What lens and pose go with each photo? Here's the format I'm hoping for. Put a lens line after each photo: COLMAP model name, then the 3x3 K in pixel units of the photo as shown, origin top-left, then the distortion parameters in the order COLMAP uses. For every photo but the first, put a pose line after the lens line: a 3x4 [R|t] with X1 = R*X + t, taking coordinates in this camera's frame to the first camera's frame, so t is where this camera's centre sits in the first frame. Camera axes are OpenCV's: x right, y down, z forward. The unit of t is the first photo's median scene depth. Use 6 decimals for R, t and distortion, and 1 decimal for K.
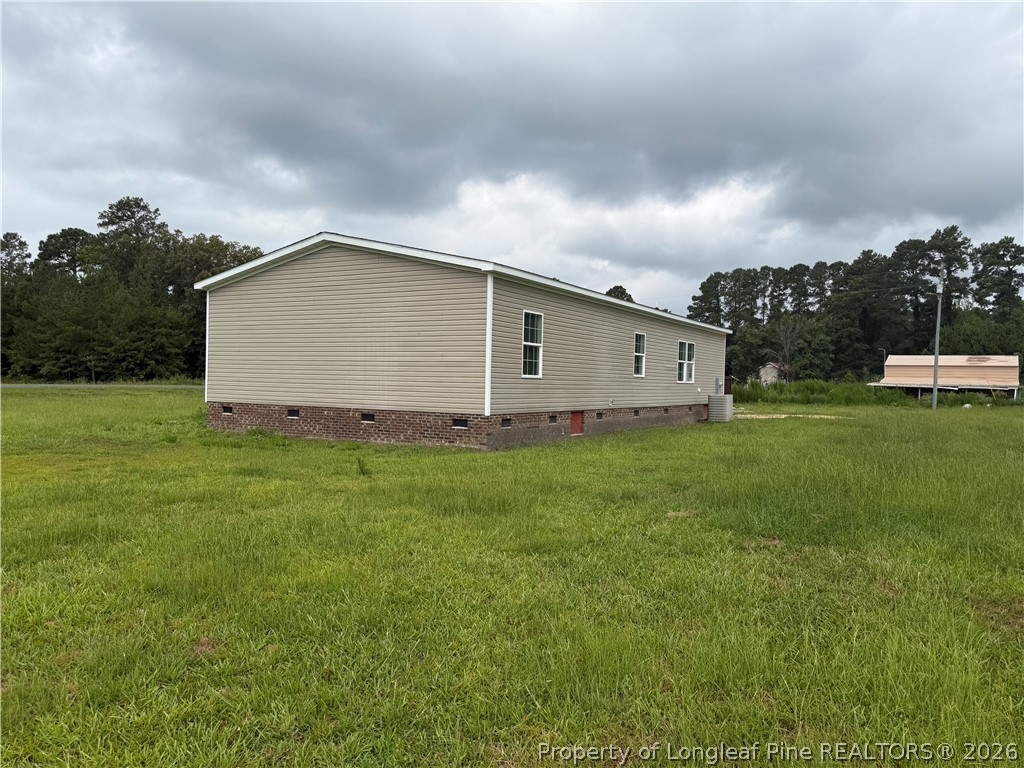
lens RADIAL K [[747.2, 0, 512.0], [0, 747.2, 384.0], [0, 0, 1]] dist [0.082590, -0.000411]
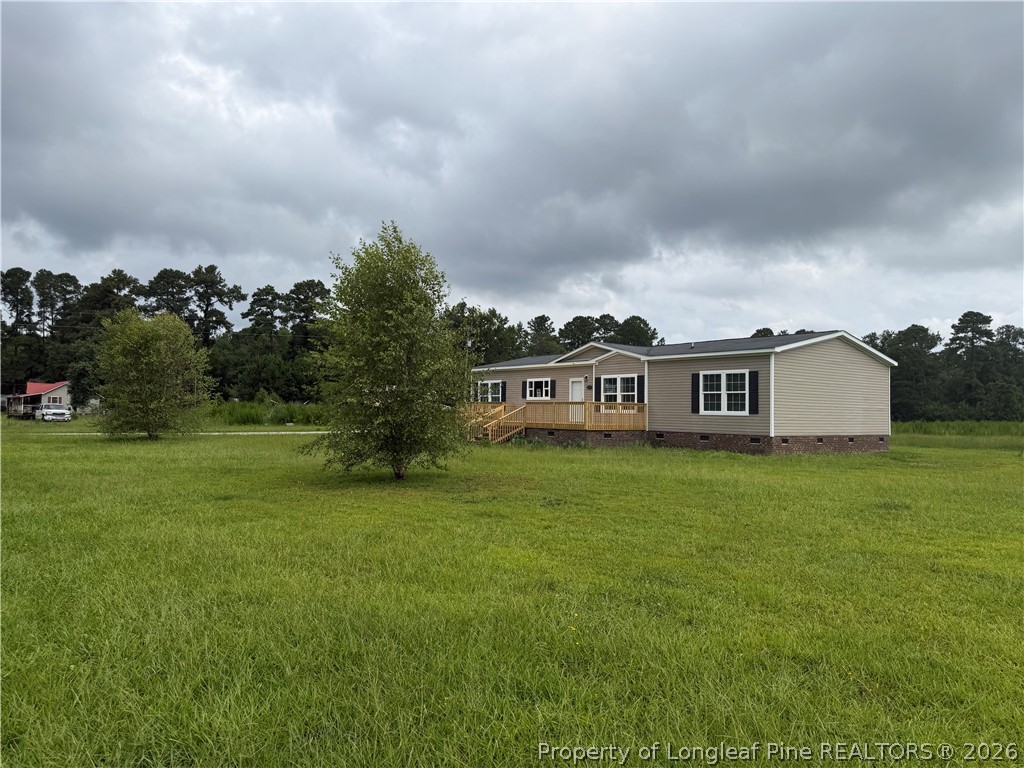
lens RADIAL K [[747.2, 0, 512.0], [0, 747.2, 384.0], [0, 0, 1]] dist [0.082590, -0.000411]
pose [[0.377621, 0.014695, 0.925844, -1.650834], [0.000634, 0.999870, -0.016128, -0.044854], [-0.925960, 0.006677, 0.377563, 0.820058]]
